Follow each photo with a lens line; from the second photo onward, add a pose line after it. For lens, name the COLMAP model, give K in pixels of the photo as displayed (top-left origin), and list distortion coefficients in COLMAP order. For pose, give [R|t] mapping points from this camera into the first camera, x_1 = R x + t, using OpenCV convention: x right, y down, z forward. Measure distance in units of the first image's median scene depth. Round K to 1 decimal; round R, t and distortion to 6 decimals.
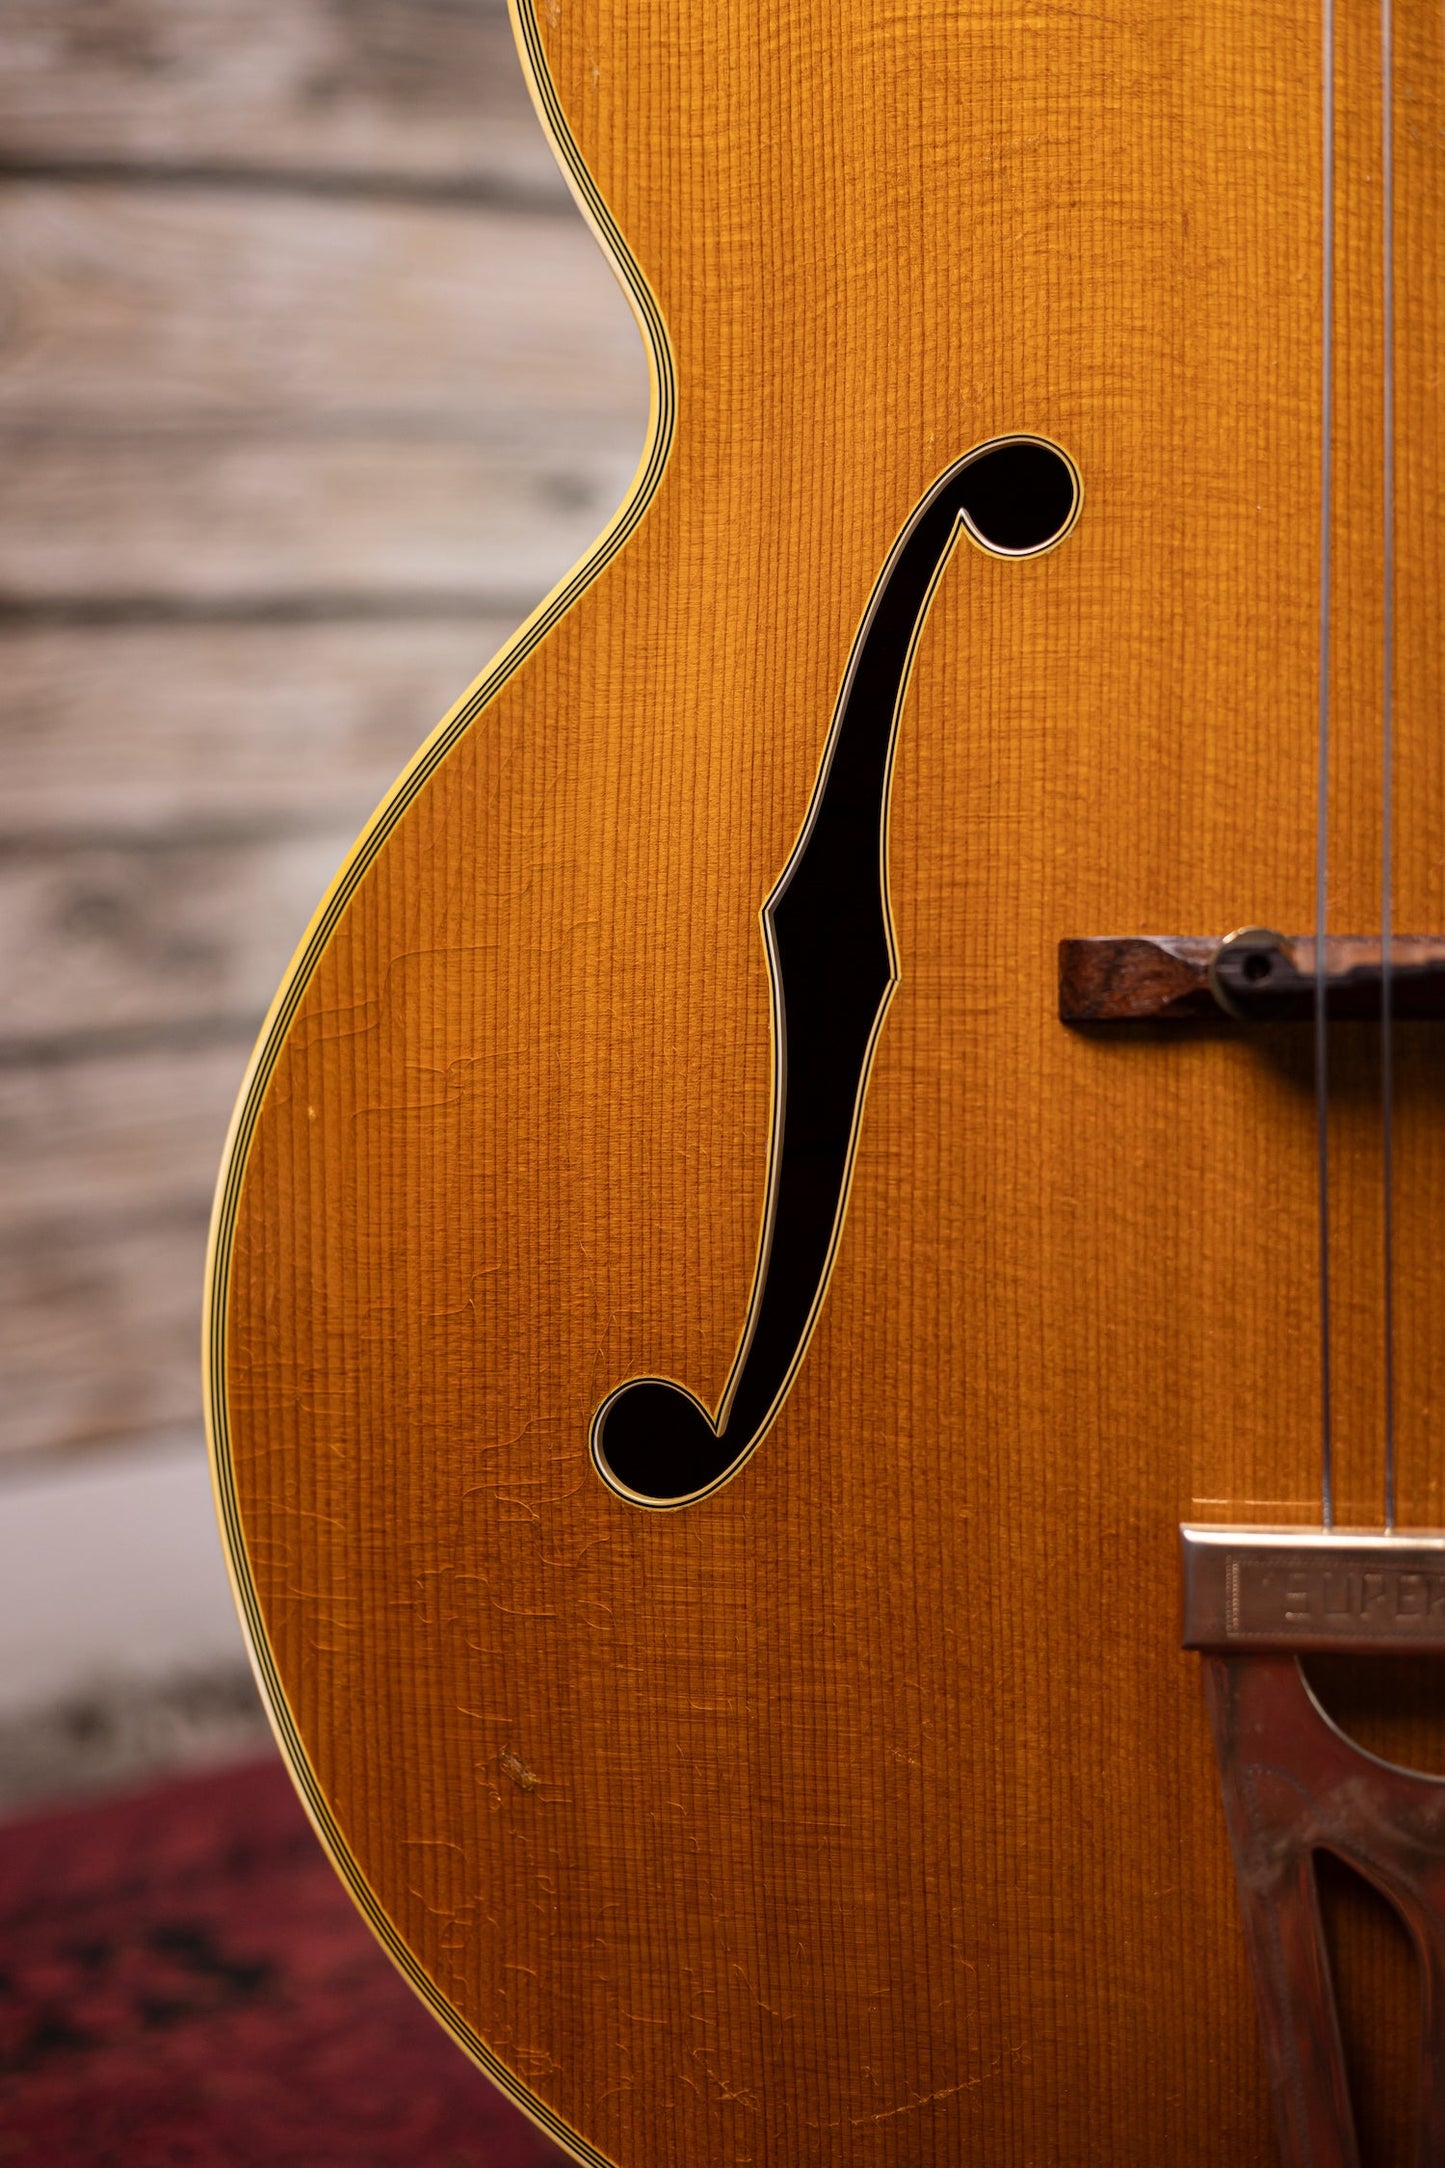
lens RADIAL K [[3380.6, 0, 722.5], [0, 3380.6, 1084.0], [0, 0, 1]] dist [-0.135544, -0.131980]
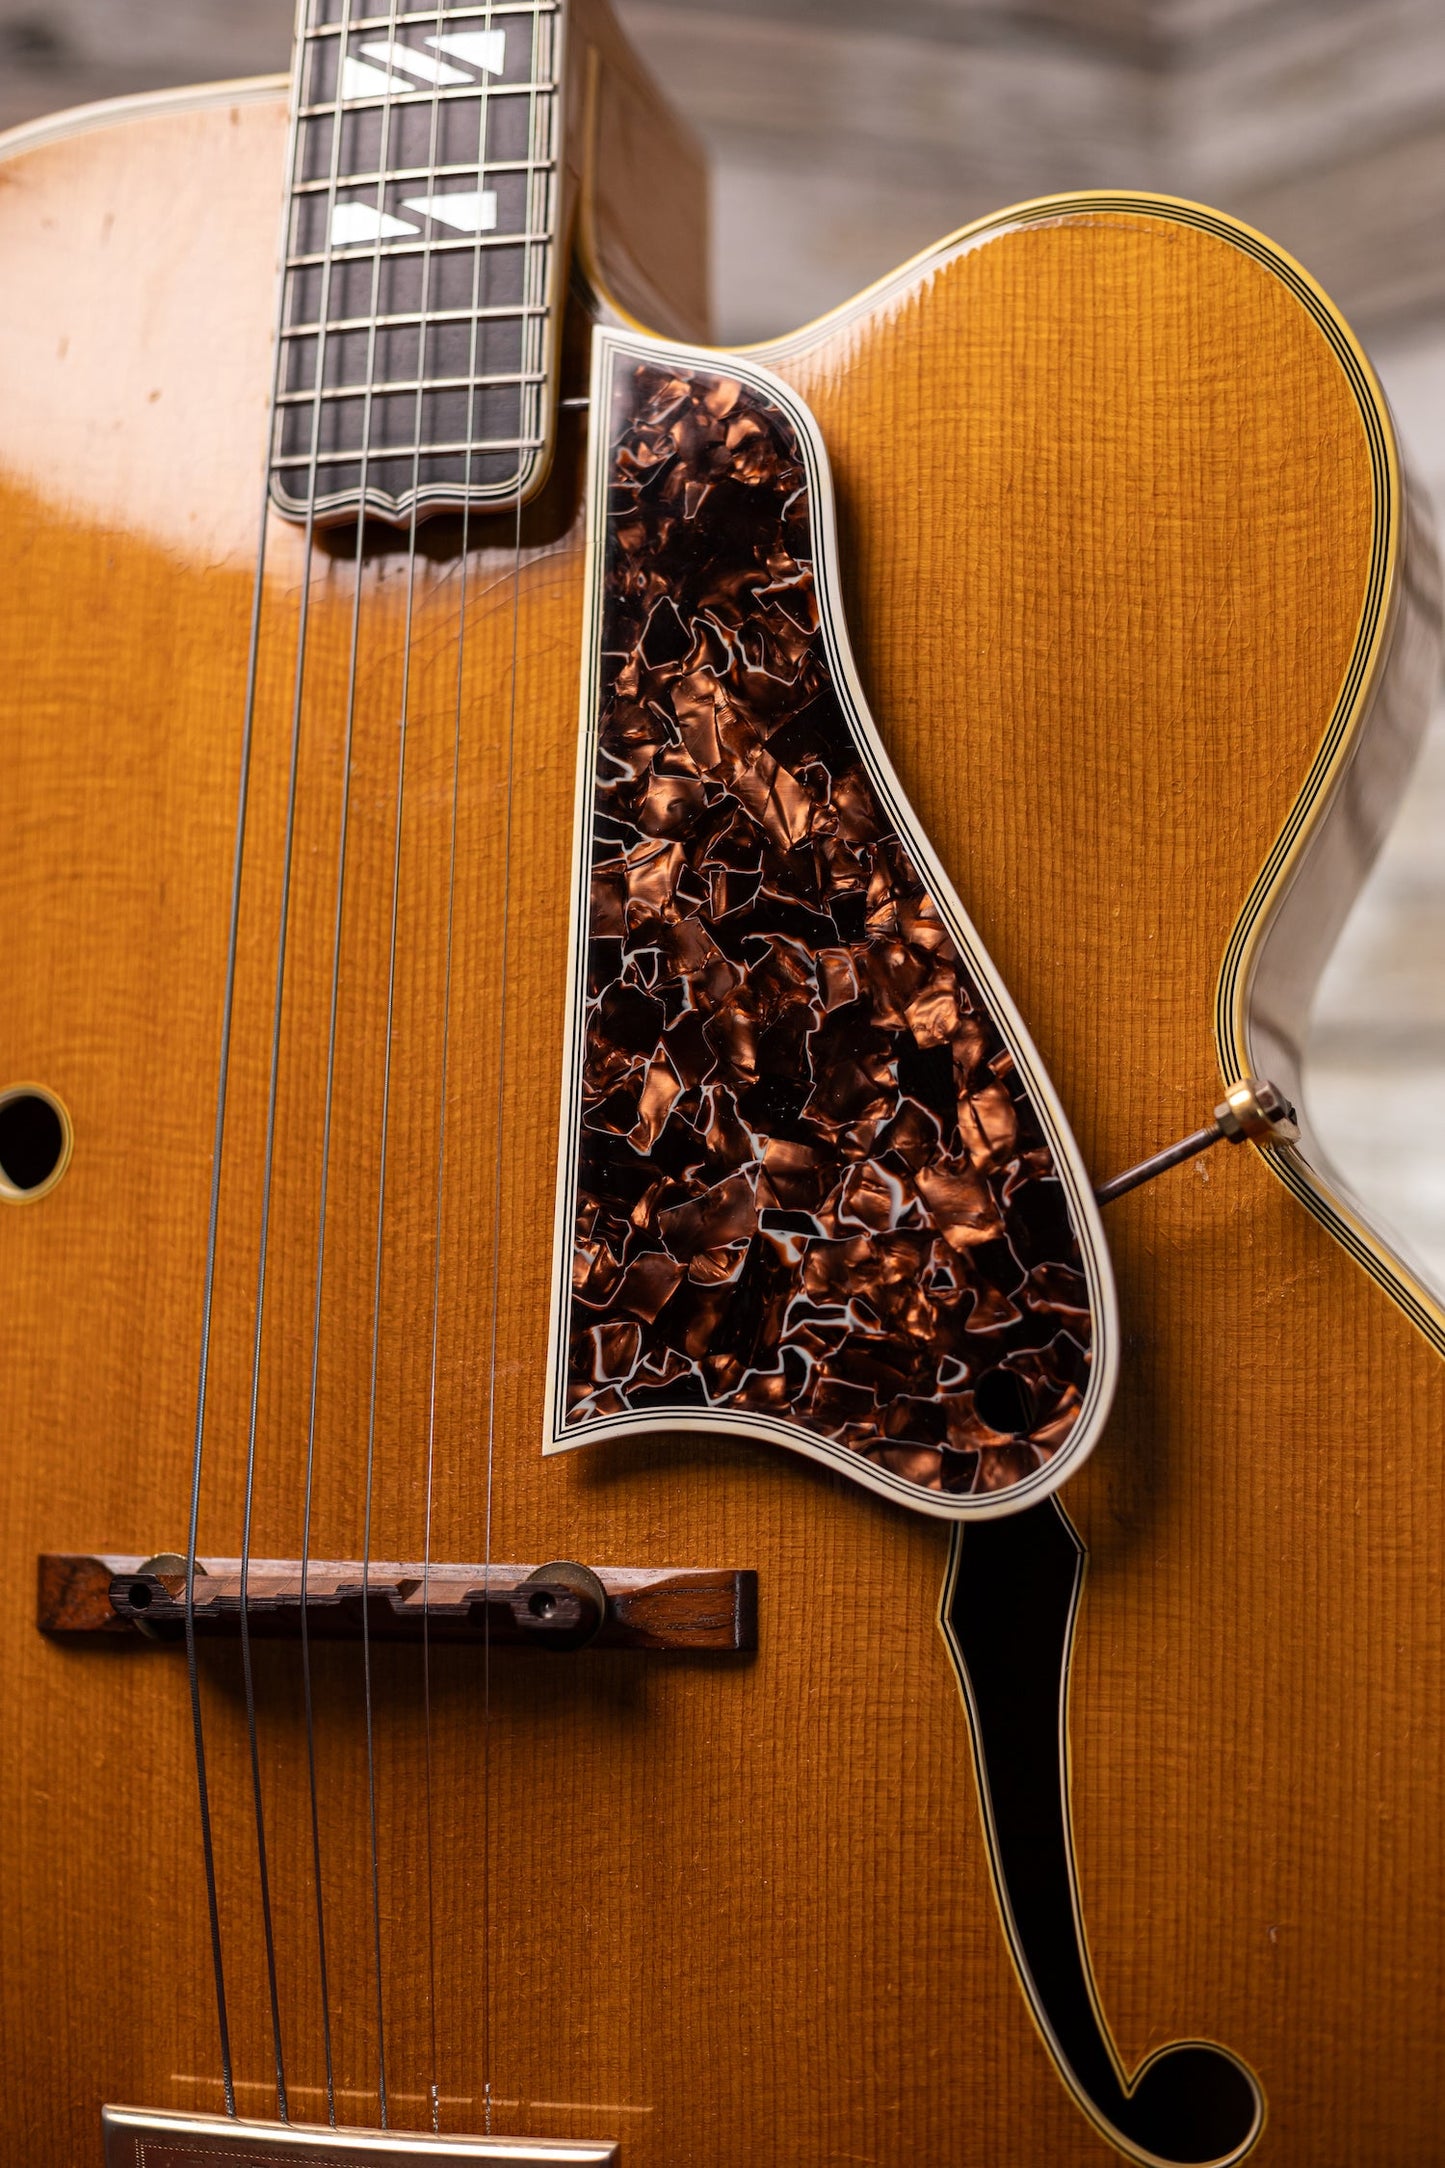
lens RADIAL K [[3380.6, 0, 722.5], [0, 3380.6, 1084.0], [0, 0, 1]] dist [-0.135544, -0.131980]
pose [[0.991791, -0.003180, -0.127829, 0.453680], [-0.010236, 0.994508, -0.104159, -0.082461], [0.127458, 0.104613, 0.986312, -0.051690]]
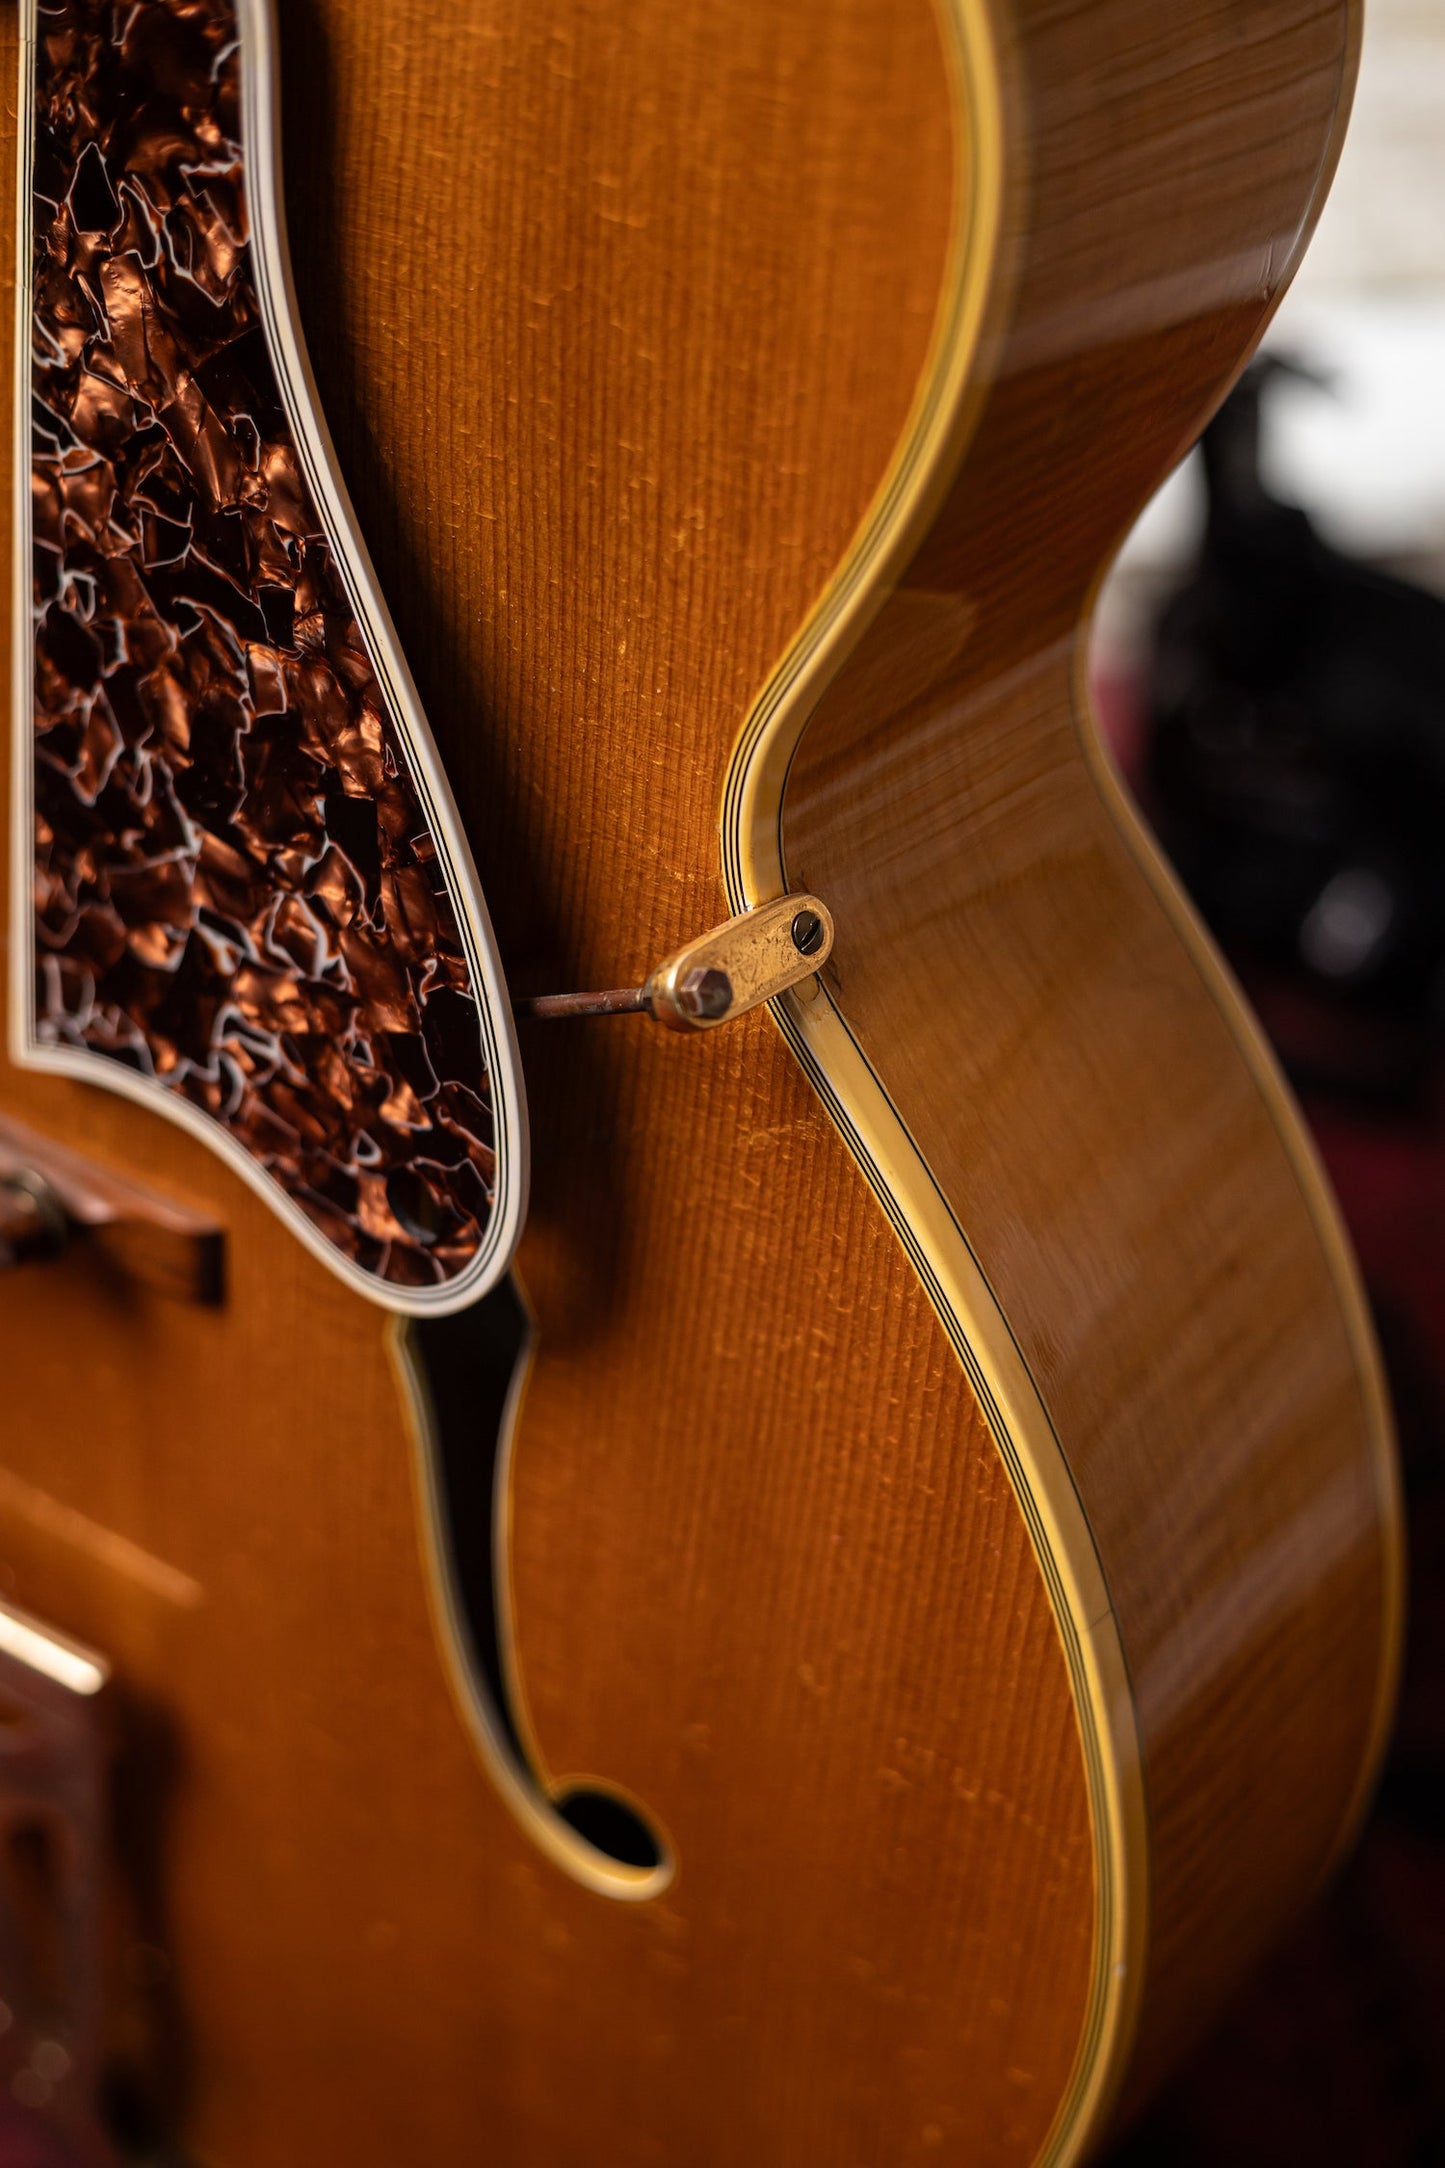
lens RADIAL K [[3411.9, 0, 831.1], [0, 3411.9, 1085.1], [0, 0, 1]] dist [-0.167791, -0.058190]
pose [[0.888691, 0.304188, -0.343072, 0.781596], [-0.087216, 0.846725, 0.524834, -0.569450], [0.450136, -0.436493, 0.779007, 0.334093]]
